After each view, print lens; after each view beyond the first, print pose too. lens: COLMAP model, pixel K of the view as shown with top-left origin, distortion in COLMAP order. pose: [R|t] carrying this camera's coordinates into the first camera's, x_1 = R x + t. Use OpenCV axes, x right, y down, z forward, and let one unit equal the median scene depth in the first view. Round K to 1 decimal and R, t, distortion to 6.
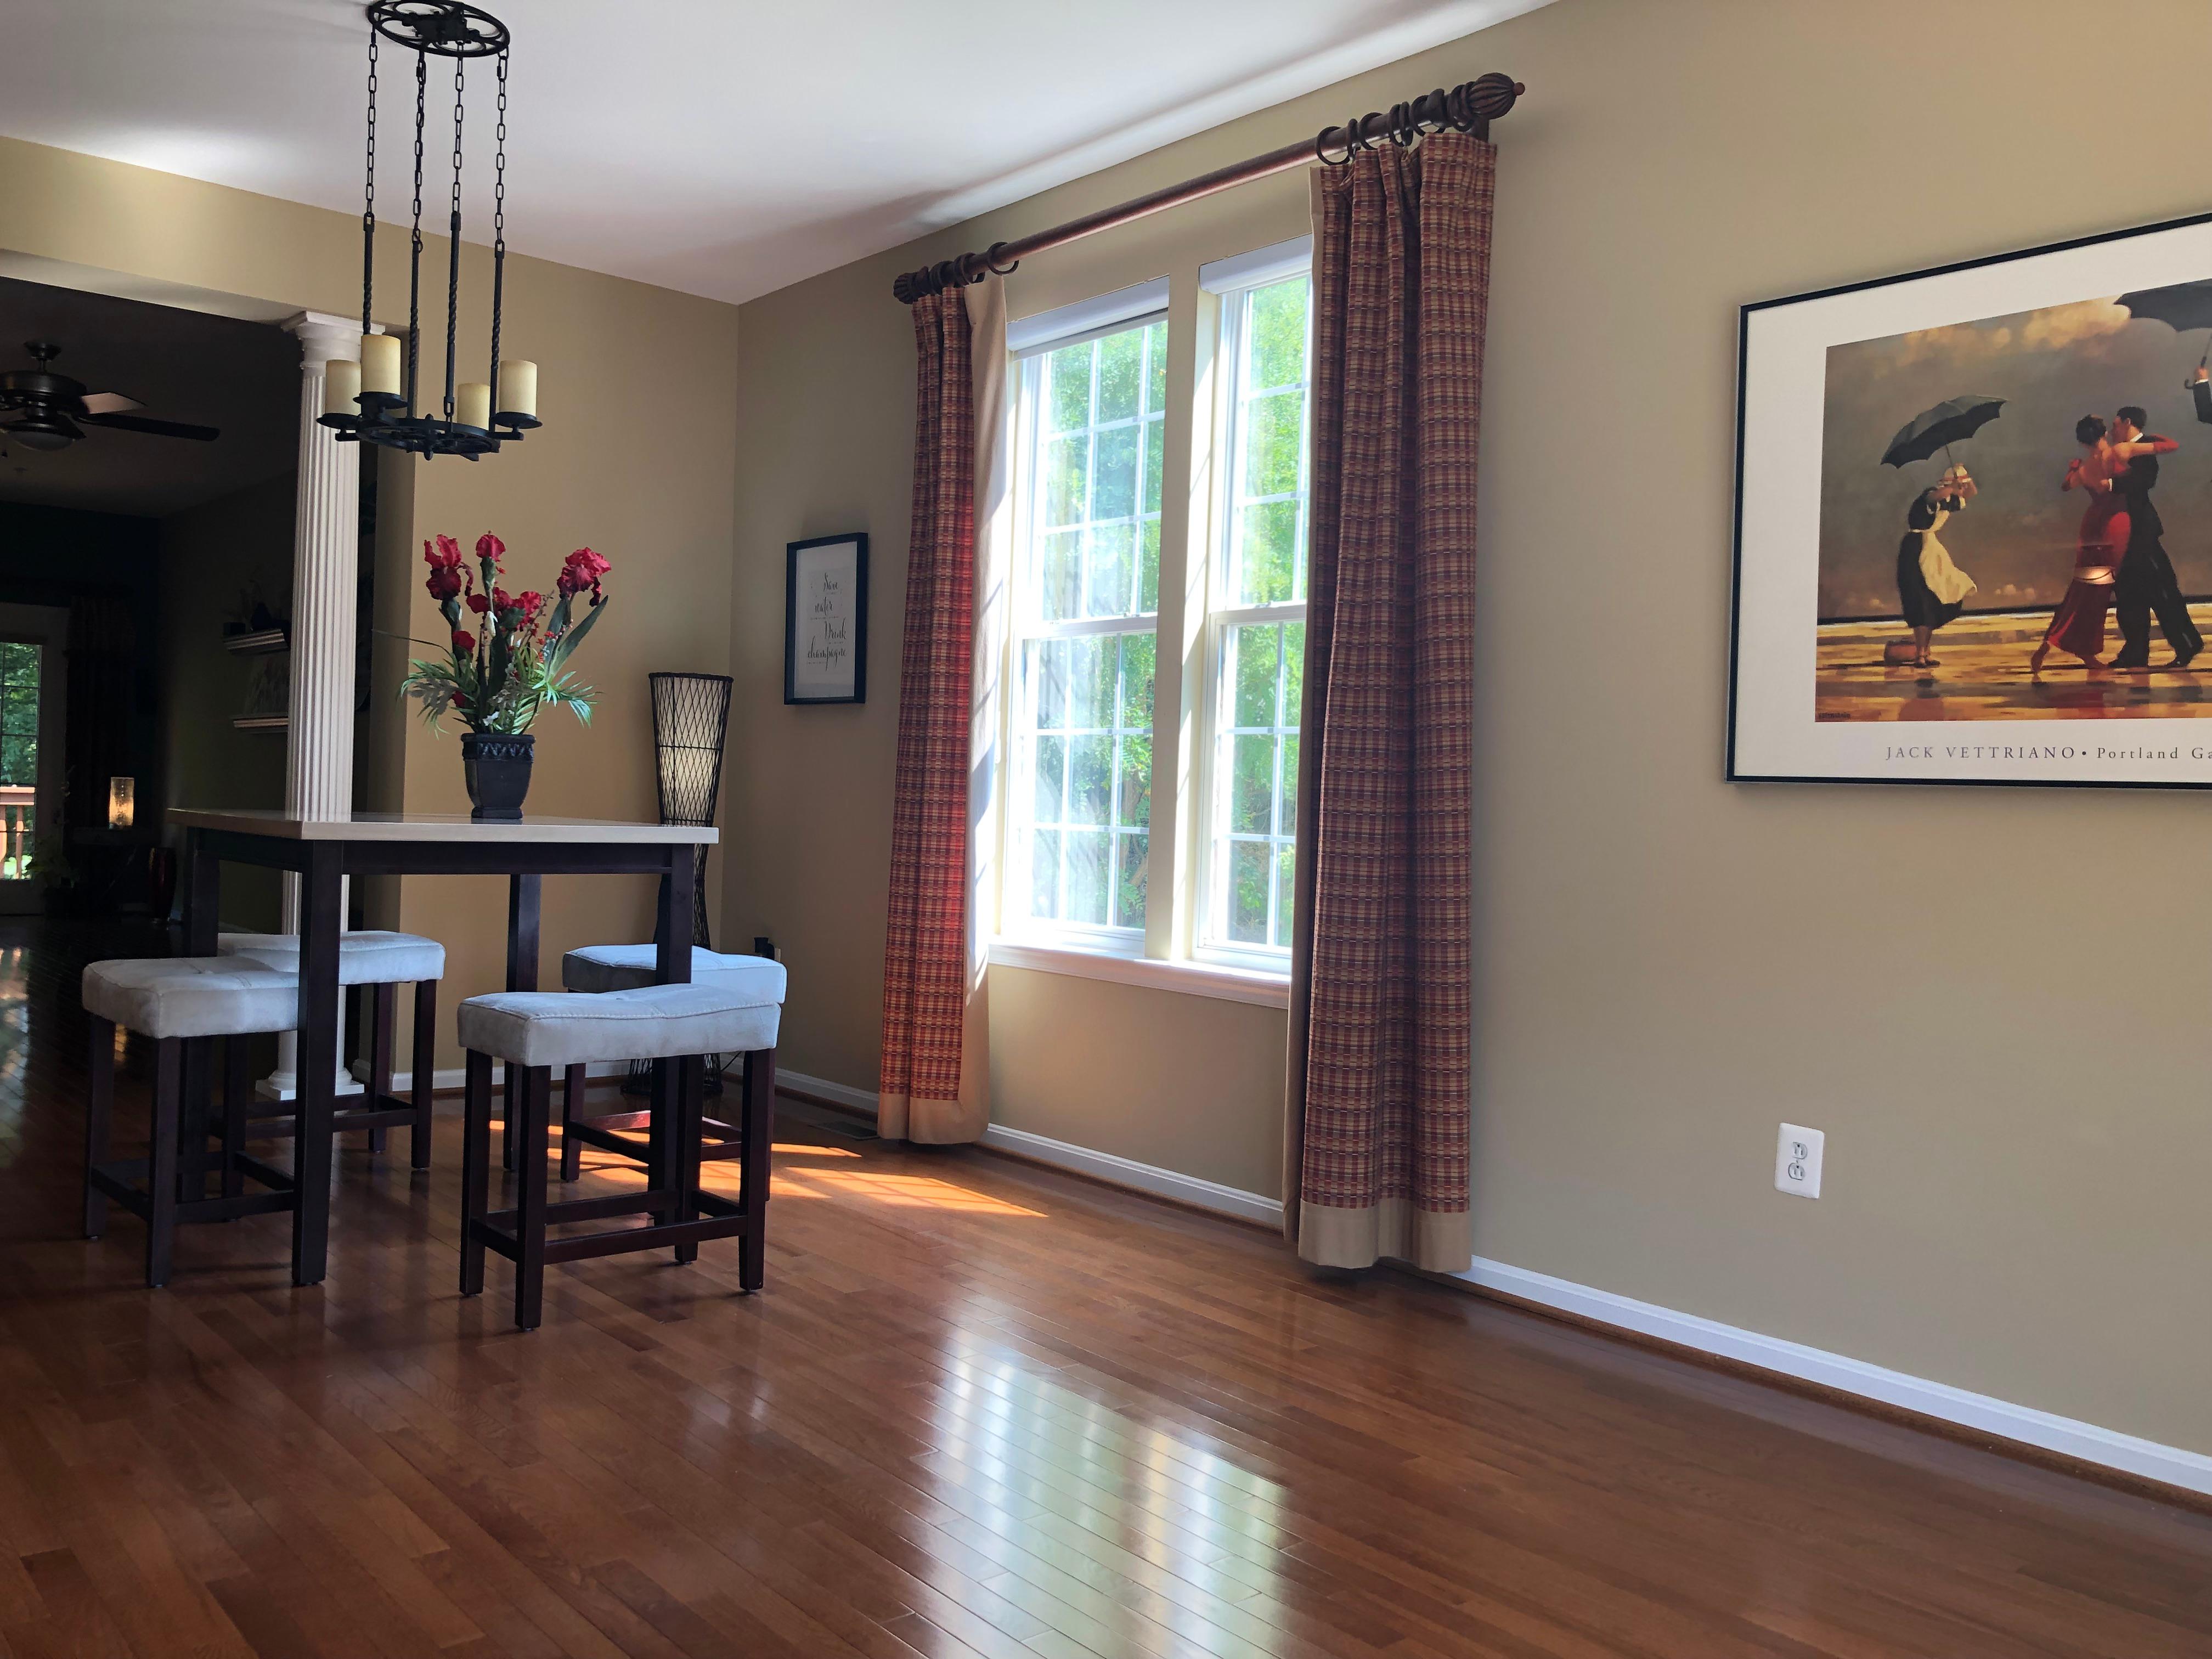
lens RADIAL K [[1824.2, 0, 1109.3], [0, 1824.2, 824.7], [0, 0, 1]] dist [0.026349, -0.027628]
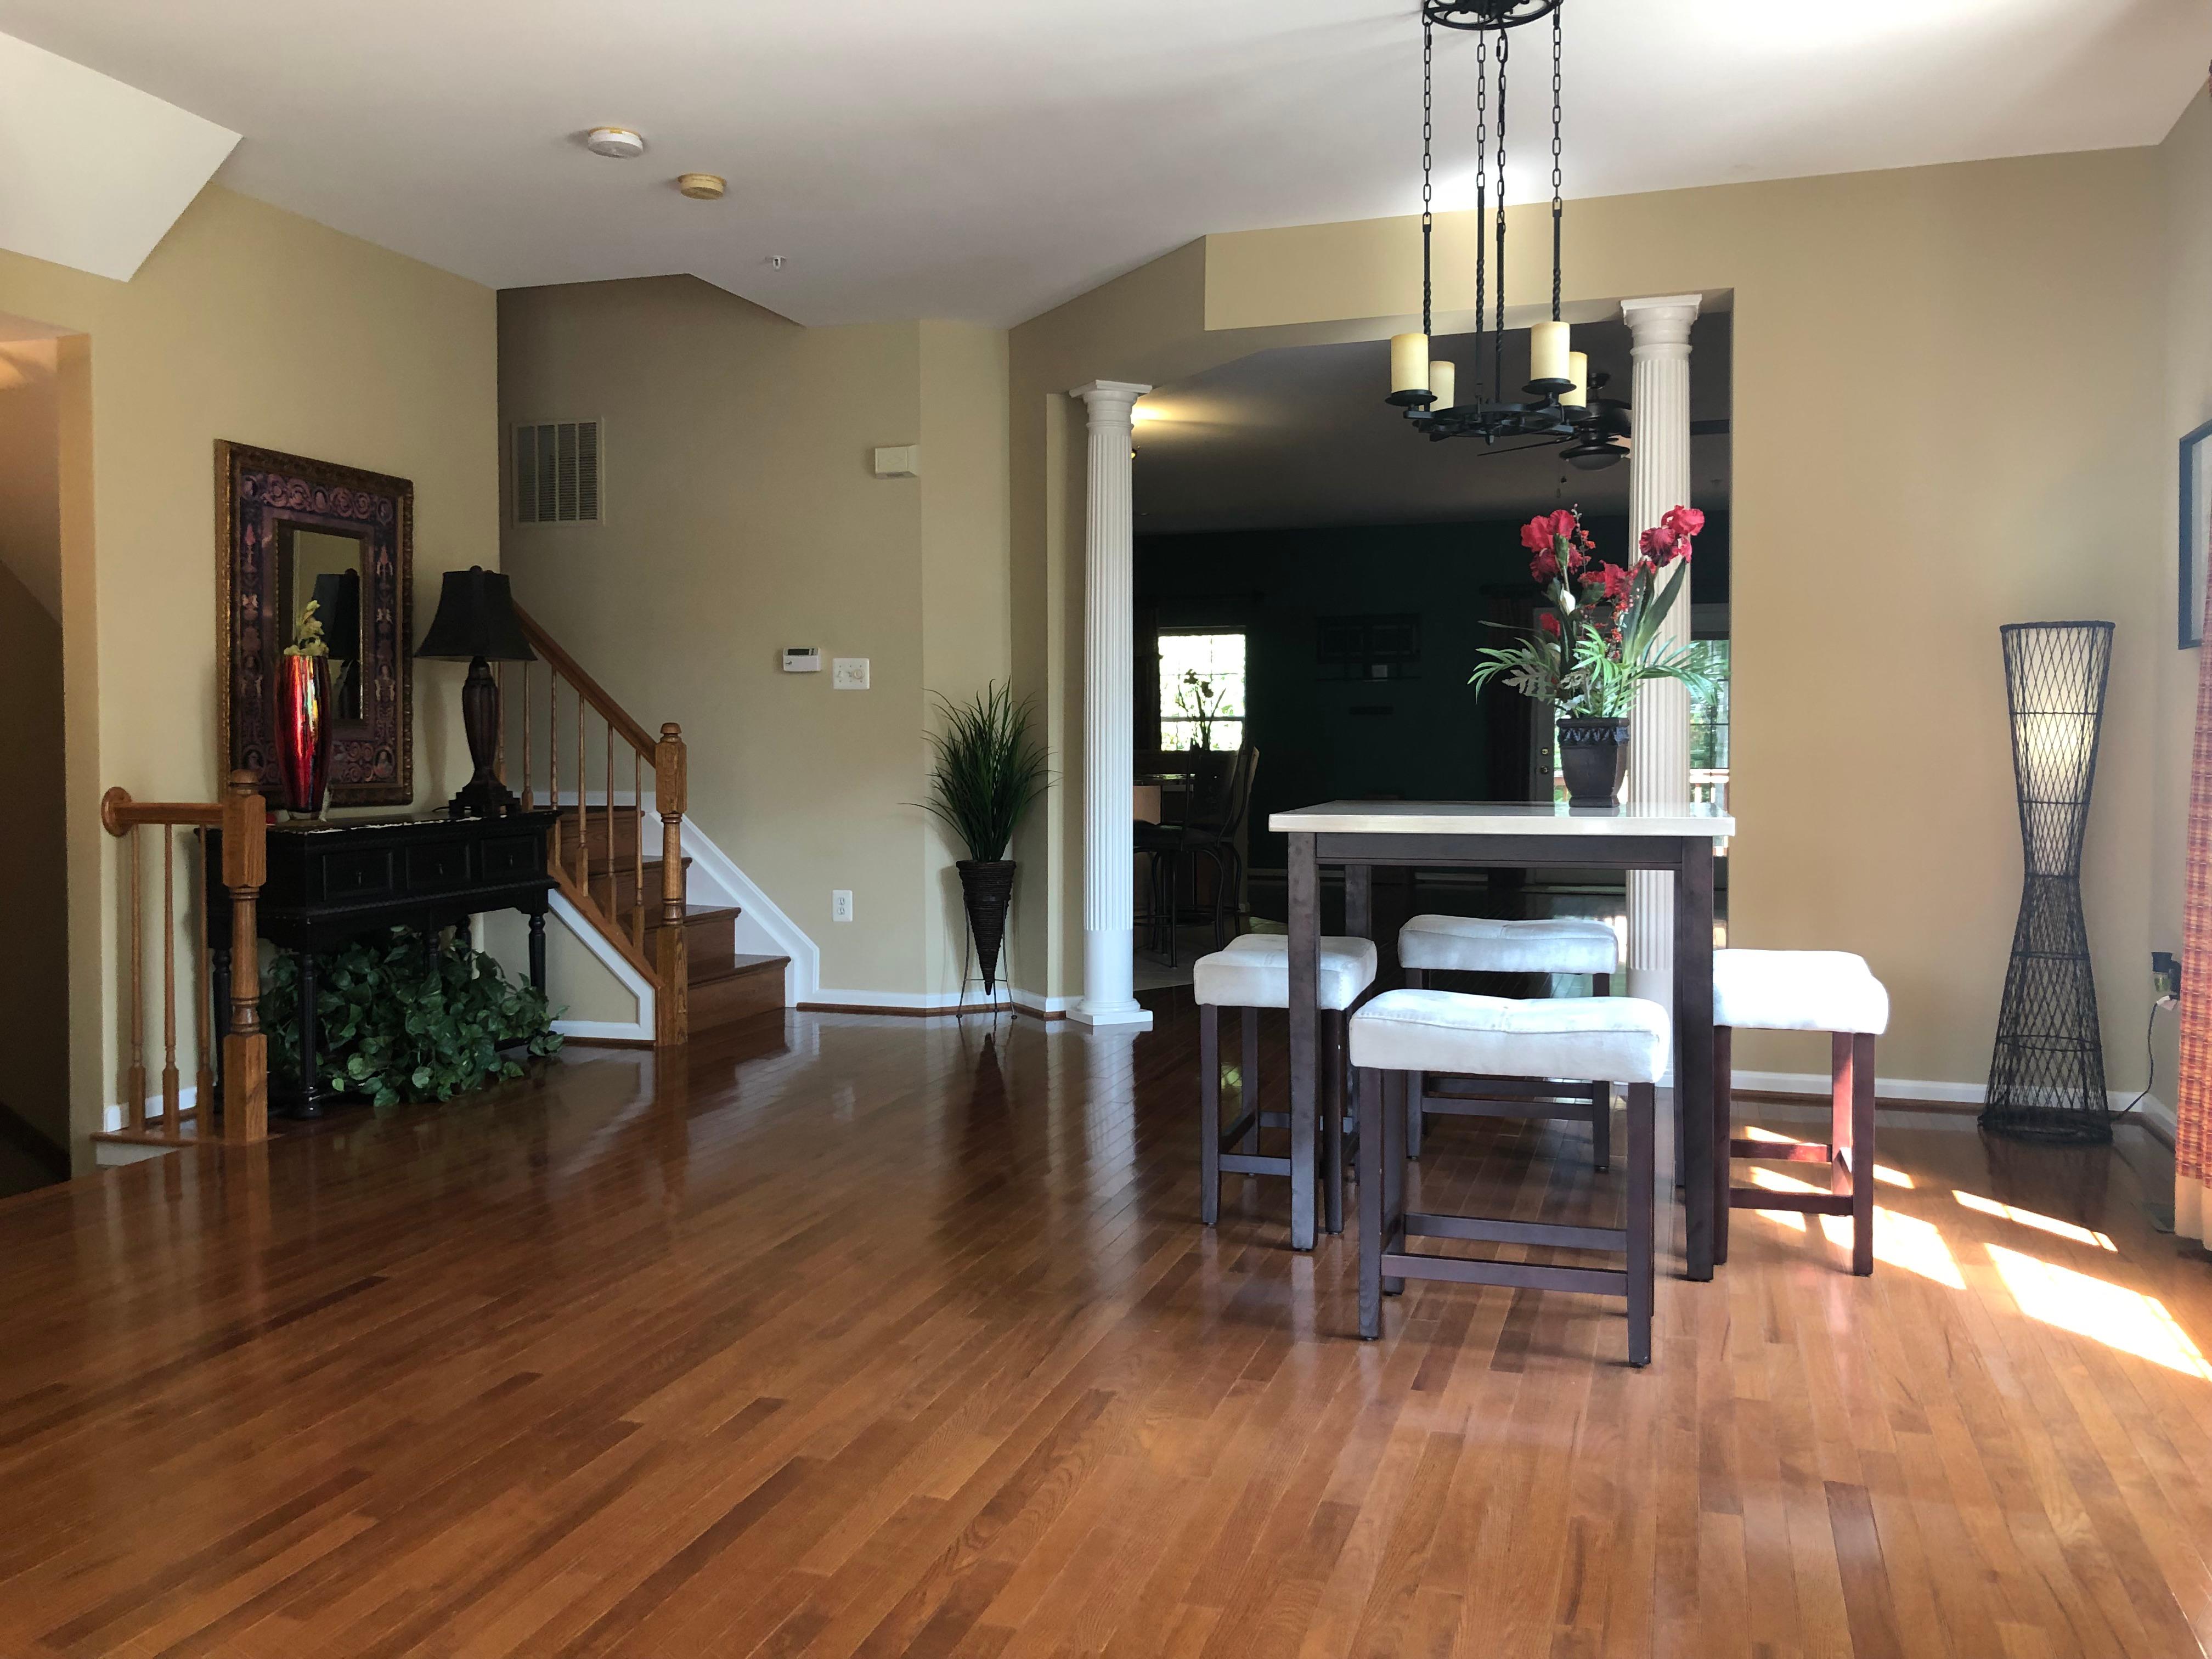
lens RADIAL K [[1824.2, 0, 1106.9], [0, 1824.2, 812.0], [0, 0, 1]] dist [0.026349, -0.027628]
pose [[0.521909, -0.004374, -0.852990, 0.408203], [0.009751, 0.999952, 0.000839, -0.005231], [0.852945, -0.008755, 0.521927, 0.352525]]
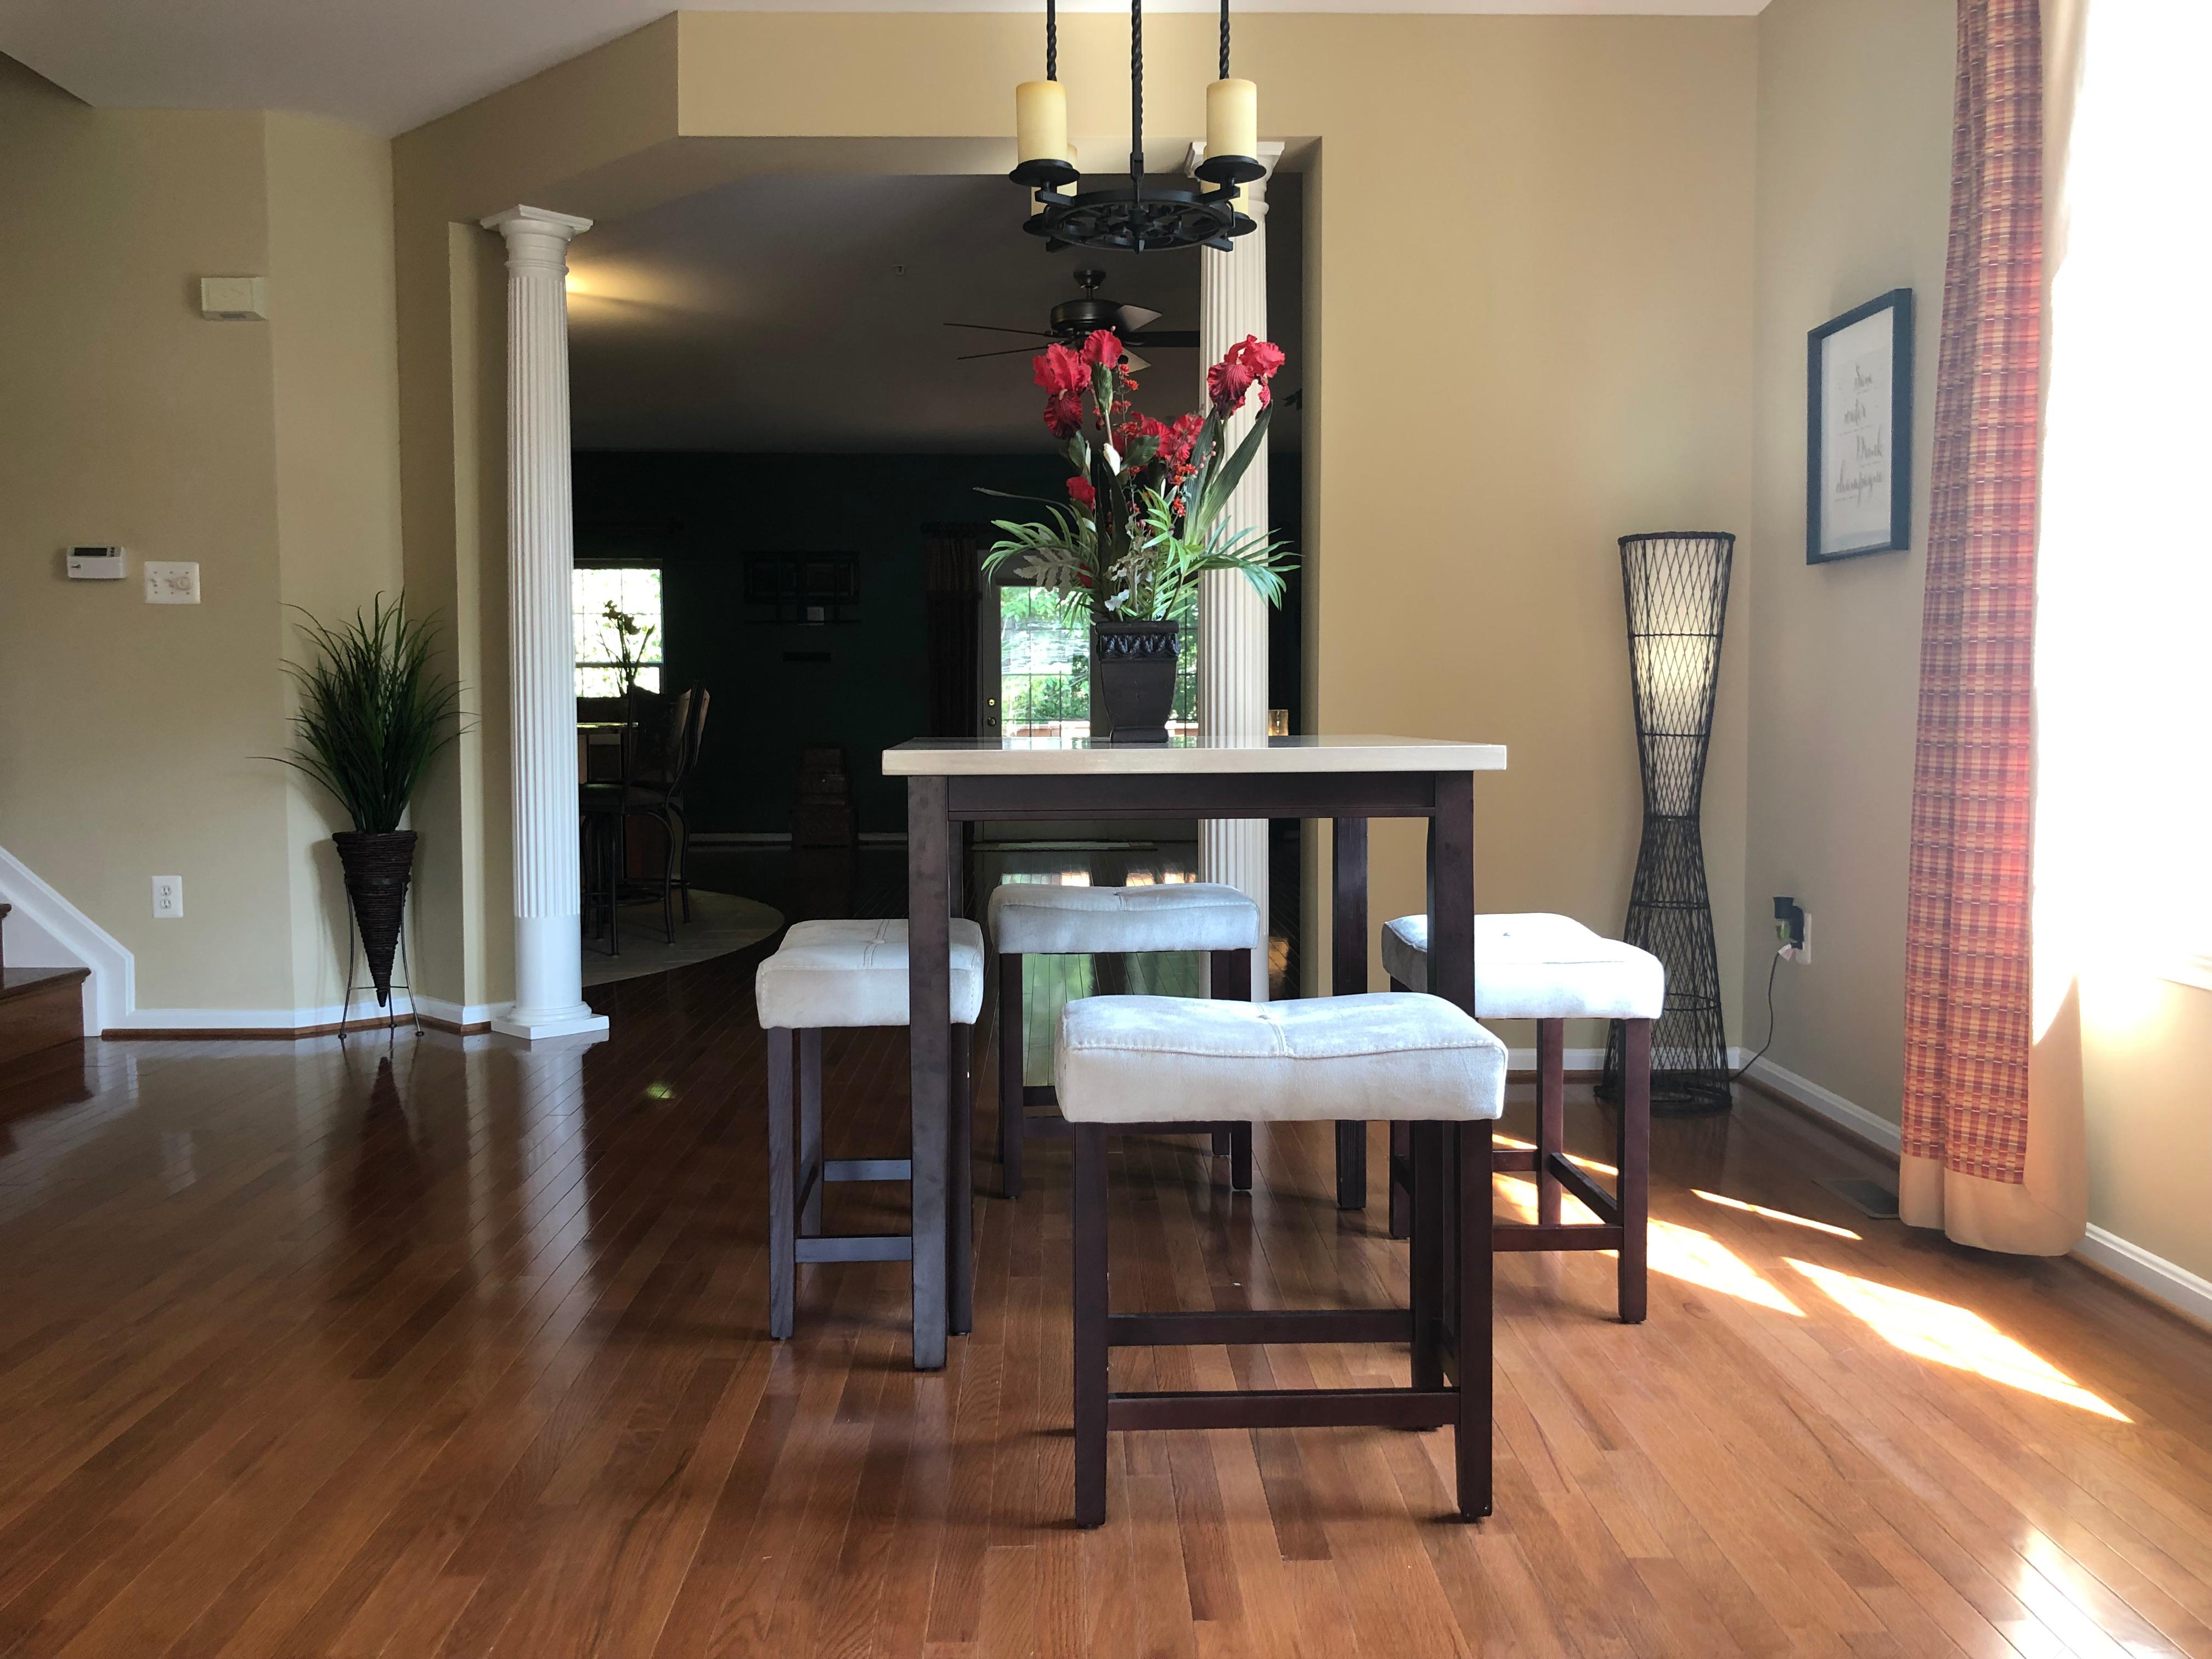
lens RADIAL K [[1824.2, 0, 1102.3], [0, 1824.2, 813.8], [0, 0, 1]] dist [0.026349, -0.027628]
pose [[0.774366, -0.000975, -0.632738, 0.091492], [0.023876, 0.999332, 0.027682, 0.005244], [0.632288, -0.036543, 0.773871, 0.474427]]
